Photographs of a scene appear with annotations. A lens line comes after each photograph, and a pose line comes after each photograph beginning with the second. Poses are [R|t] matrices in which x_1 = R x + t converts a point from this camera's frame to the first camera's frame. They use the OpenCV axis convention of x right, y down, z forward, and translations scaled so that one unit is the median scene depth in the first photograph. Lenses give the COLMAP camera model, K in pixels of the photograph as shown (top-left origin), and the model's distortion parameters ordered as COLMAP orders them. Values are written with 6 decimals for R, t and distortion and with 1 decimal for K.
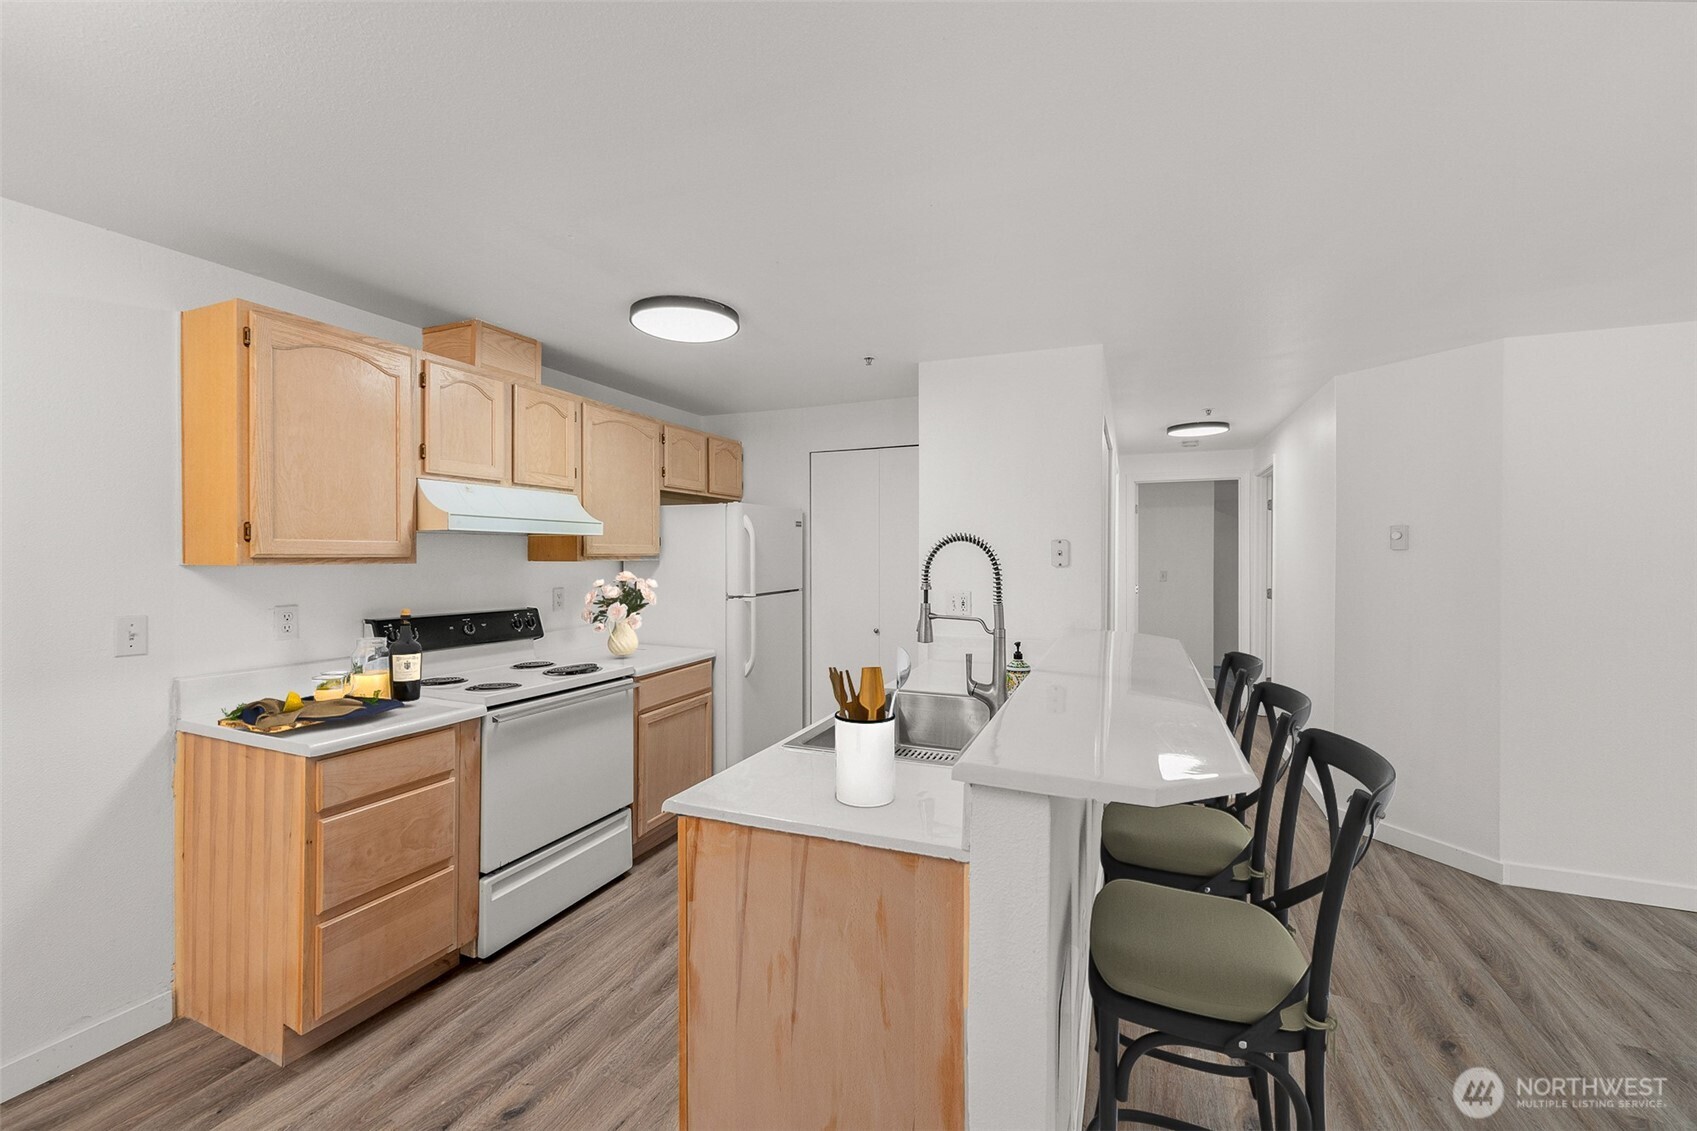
lens RADIAL K [[689.5, 0, 844.3], [0, 689.5, 556.9], [0, 0, 1]] dist [-0.002041, -0.000230]
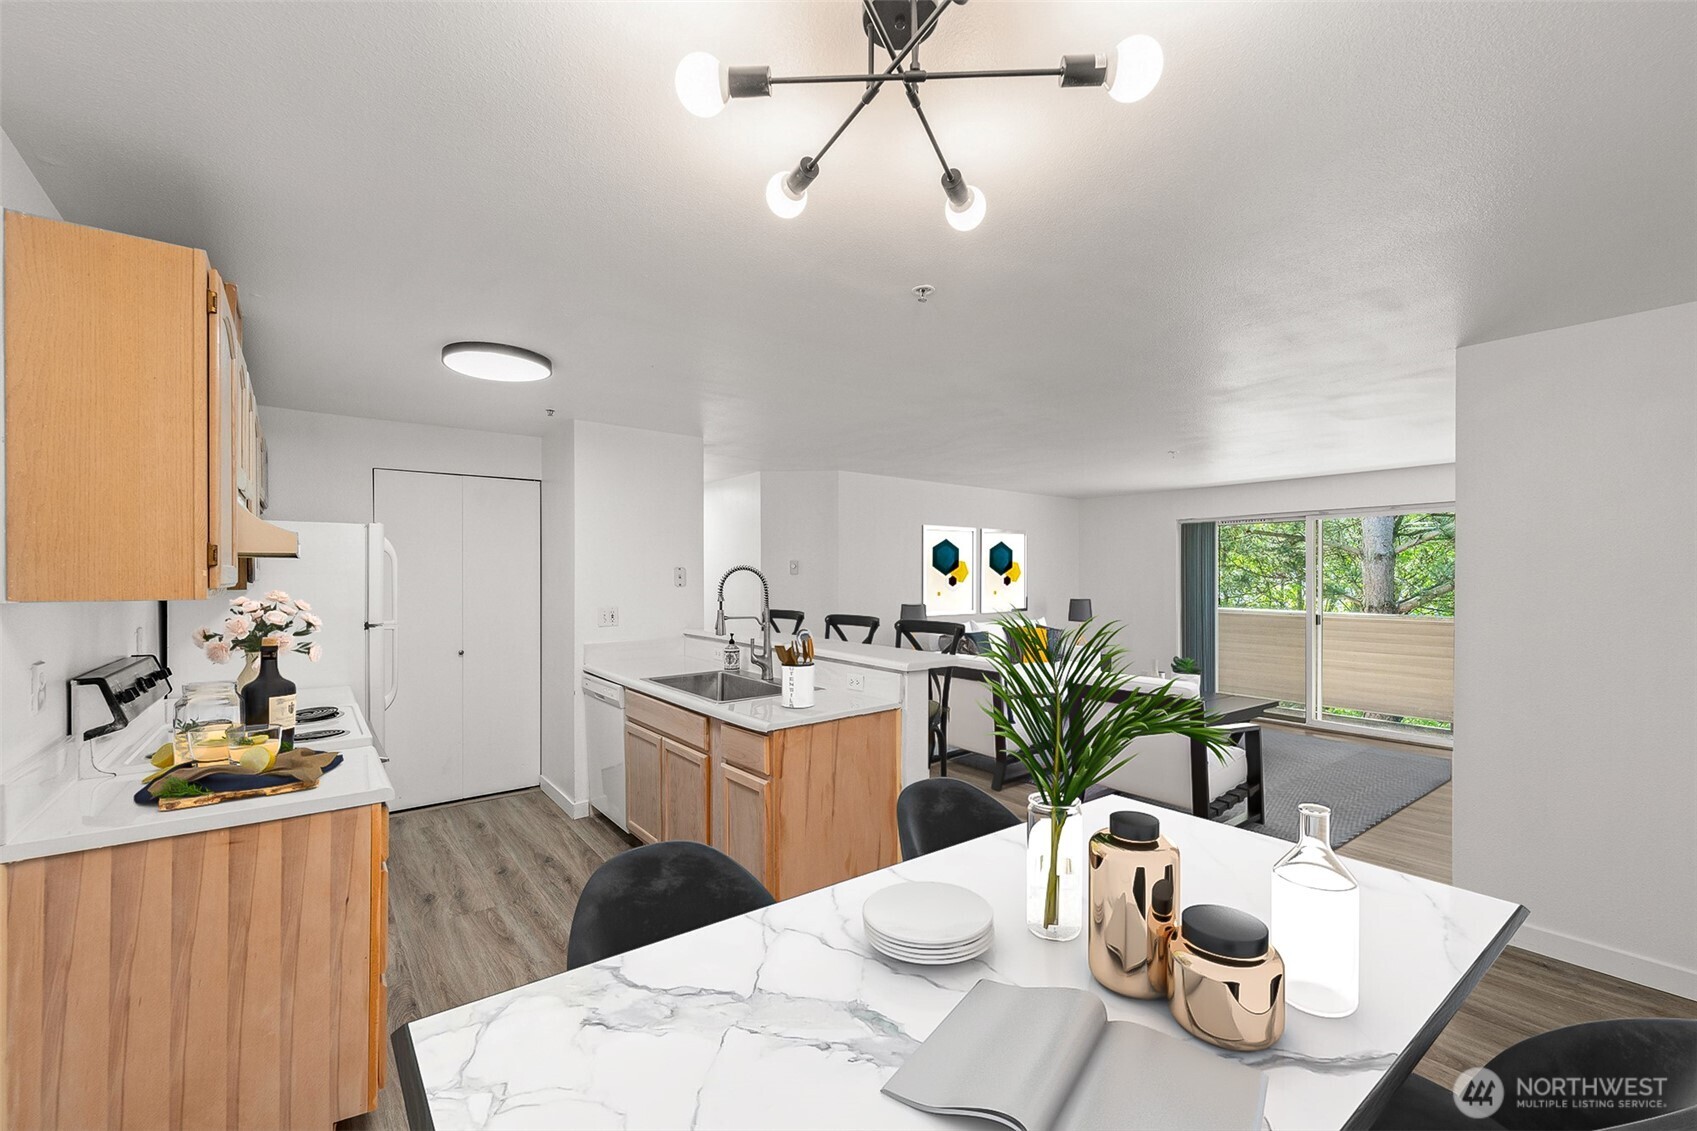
lens RADIAL K [[682.2, 0, 843.1], [0, 682.2, 574.8], [0, 0, 1]] dist [0.000511, -0.000210]
pose [[0.487714, -0.002050, 0.873001, -0.913430], [0.006224, 0.999980, -0.001130, -0.007025], [-0.872981, 0.005985, 0.487717, 0.008822]]
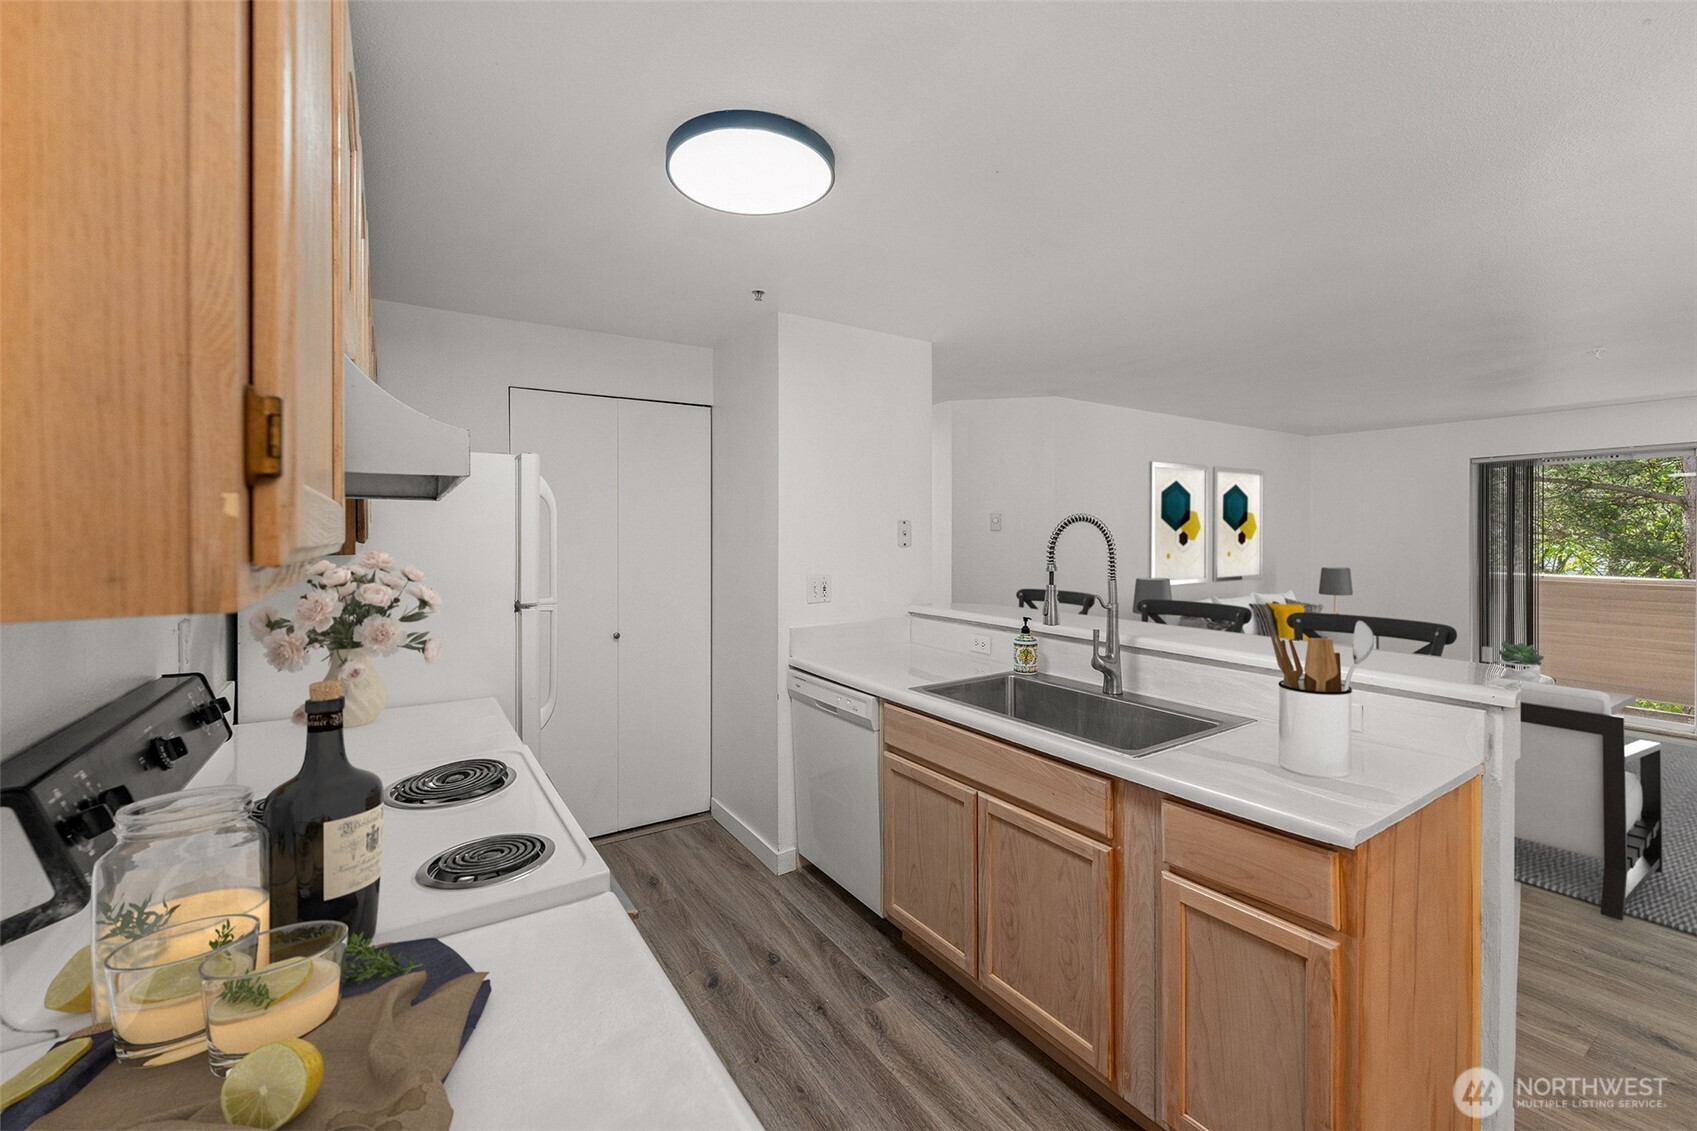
lens RADIAL K [[690.1, 0, 842.5], [0, 690.1, 532.4], [0, 0, 1]] dist [0.001559, 0.000291]
pose [[0.565209, -0.002737, 0.824943, -0.717602], [0.008503, 0.999961, -0.002508, -0.005739], [-0.824904, 0.008432, 0.565210, 0.582070]]
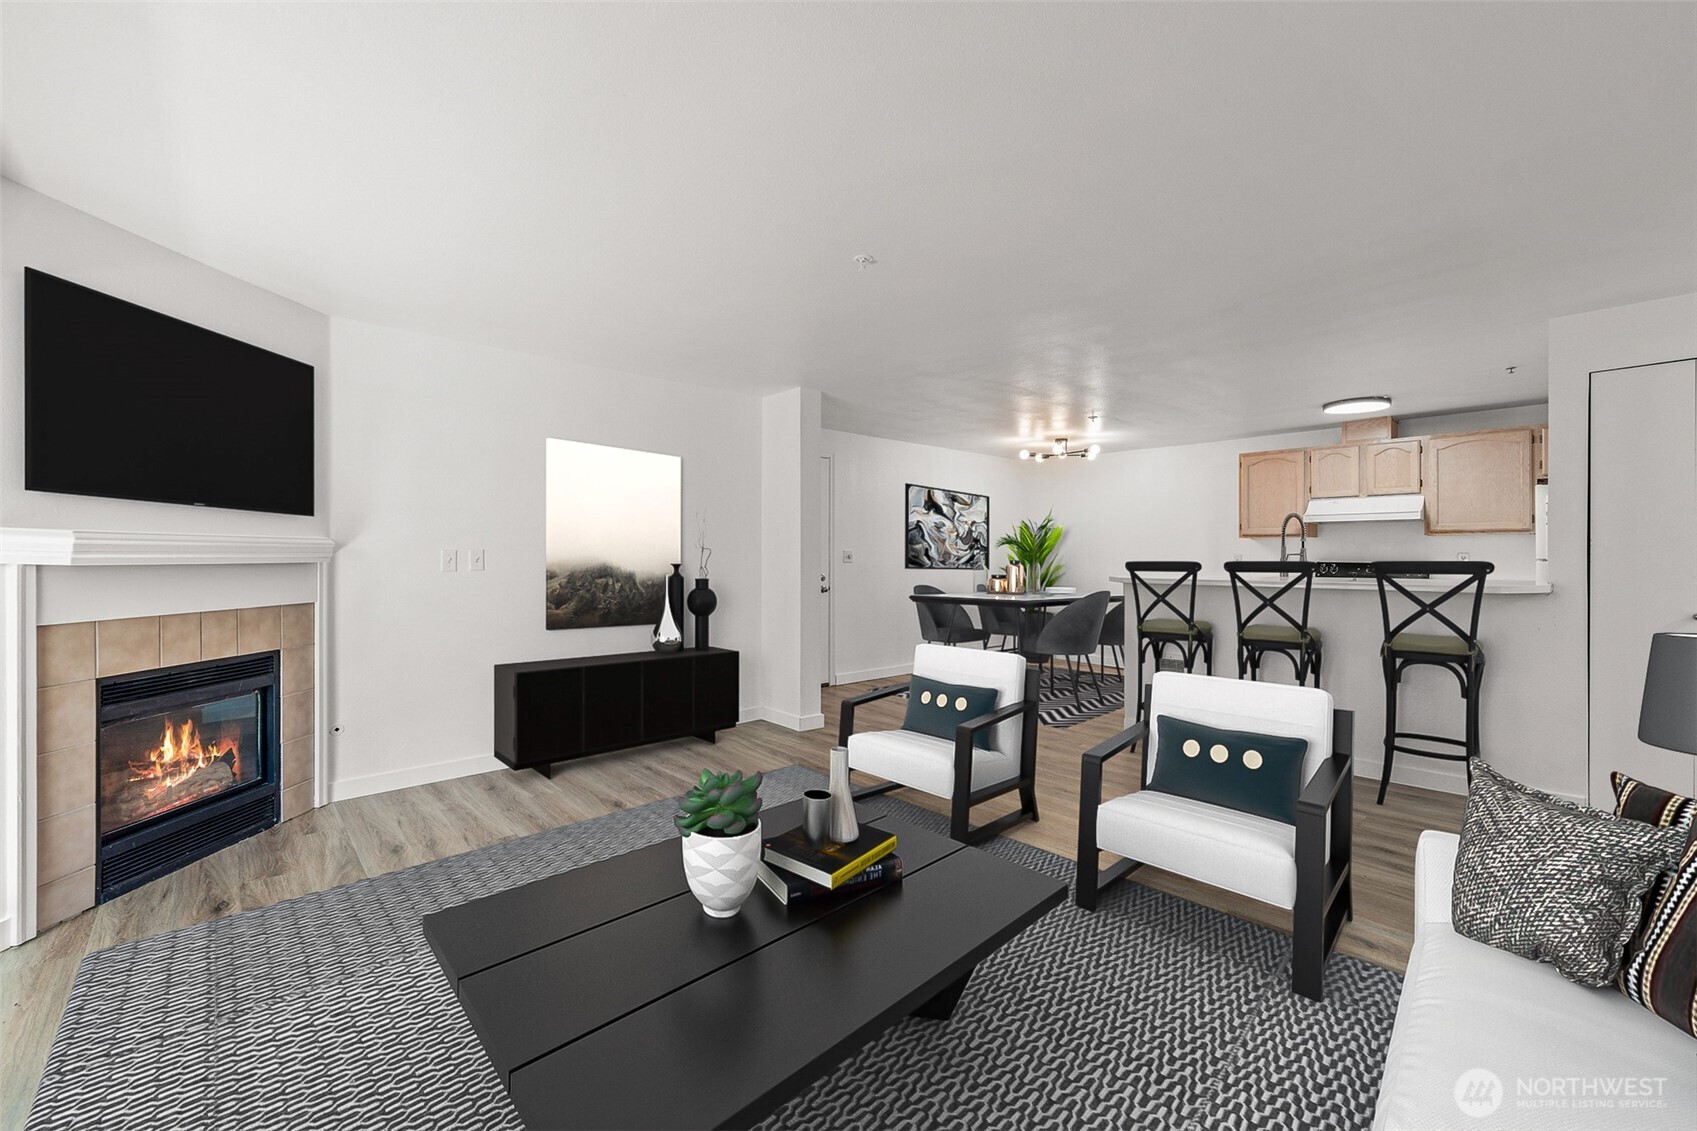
lens RADIAL K [[711.5, 0, 846.6], [0, 711.5, 553.7], [0, 0, 1]] dist [-0.002353, 0.000137]
pose [[-0.421001, -0.006143, -0.907039, 2.207736], [-0.009569, 0.999951, -0.002331, 0.087077], [0.907010, 0.007698, -0.421040, 0.564245]]
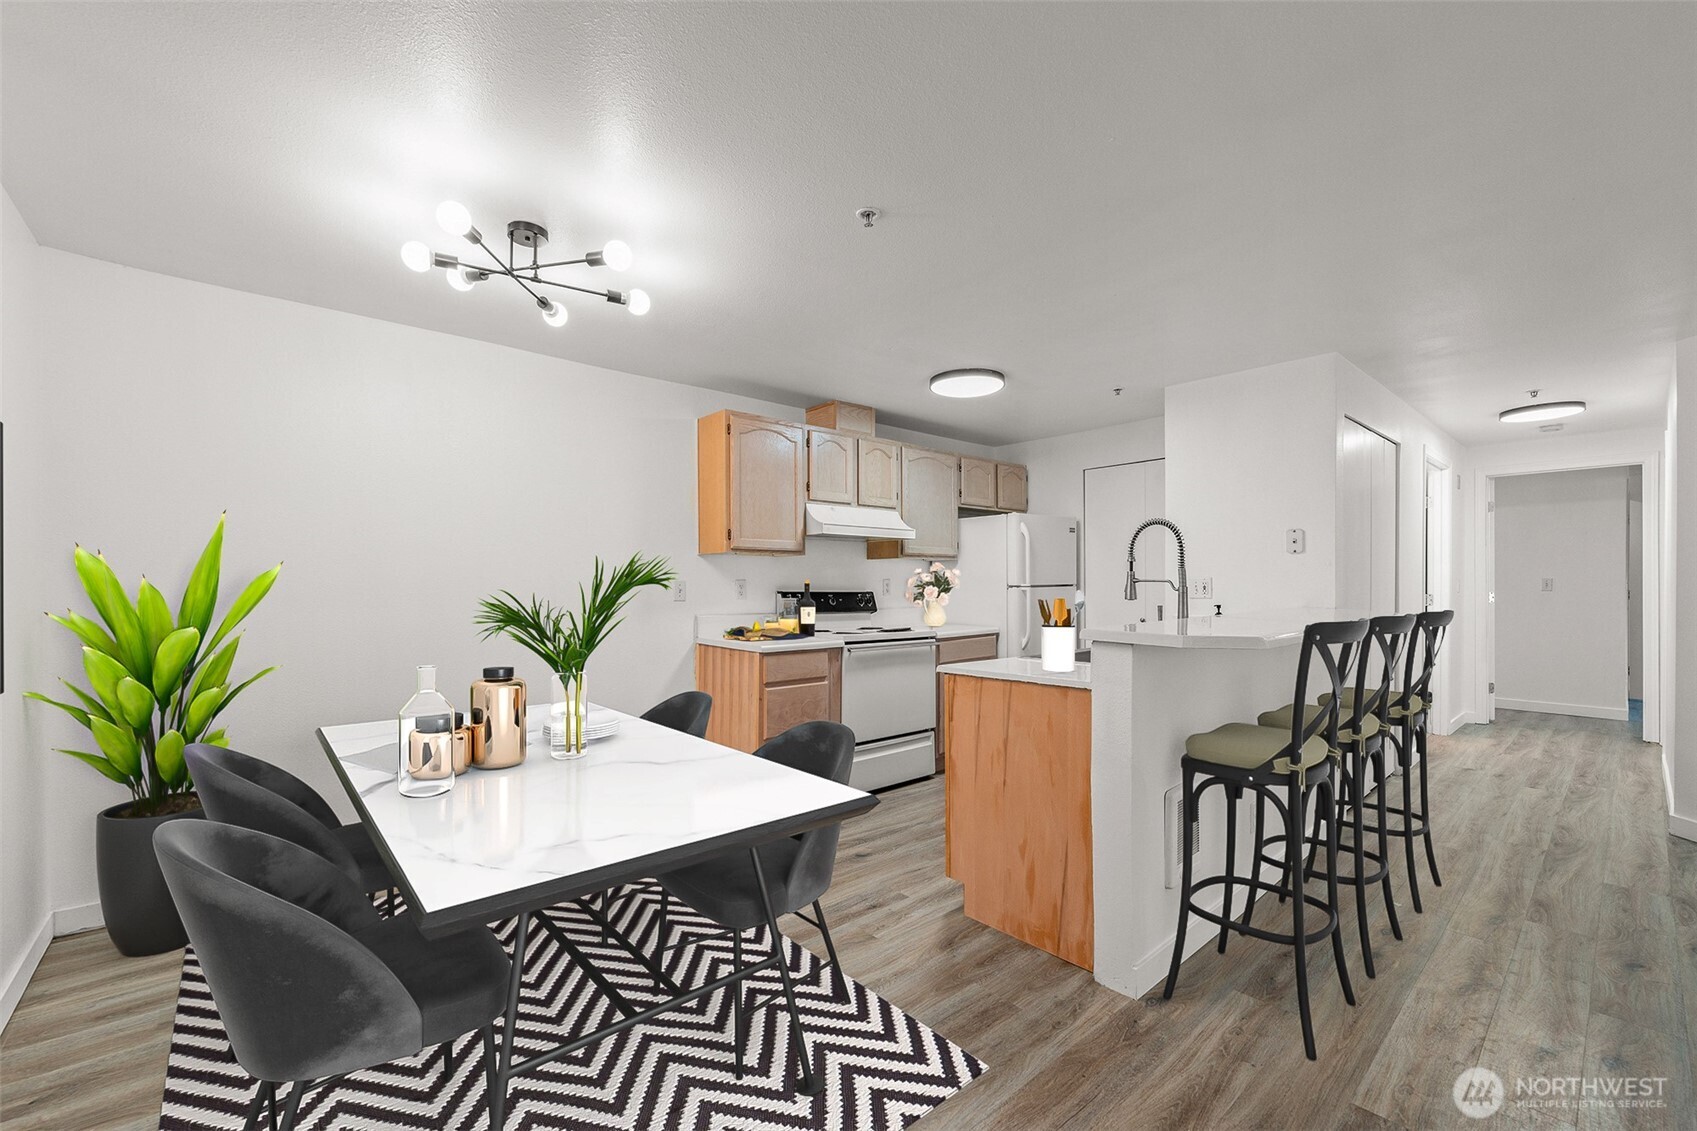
lens RADIAL K [[695.4, 0, 850.1], [0, 695.4, 581.4], [0, 0, 1]] dist [0.000270, -0.000013]
pose [[0.899606, -0.005670, -0.436666, 0.184715], [0.002373, 0.999964, -0.008095, 0.081525], [0.436696, 0.006246, 0.899587, -0.415449]]
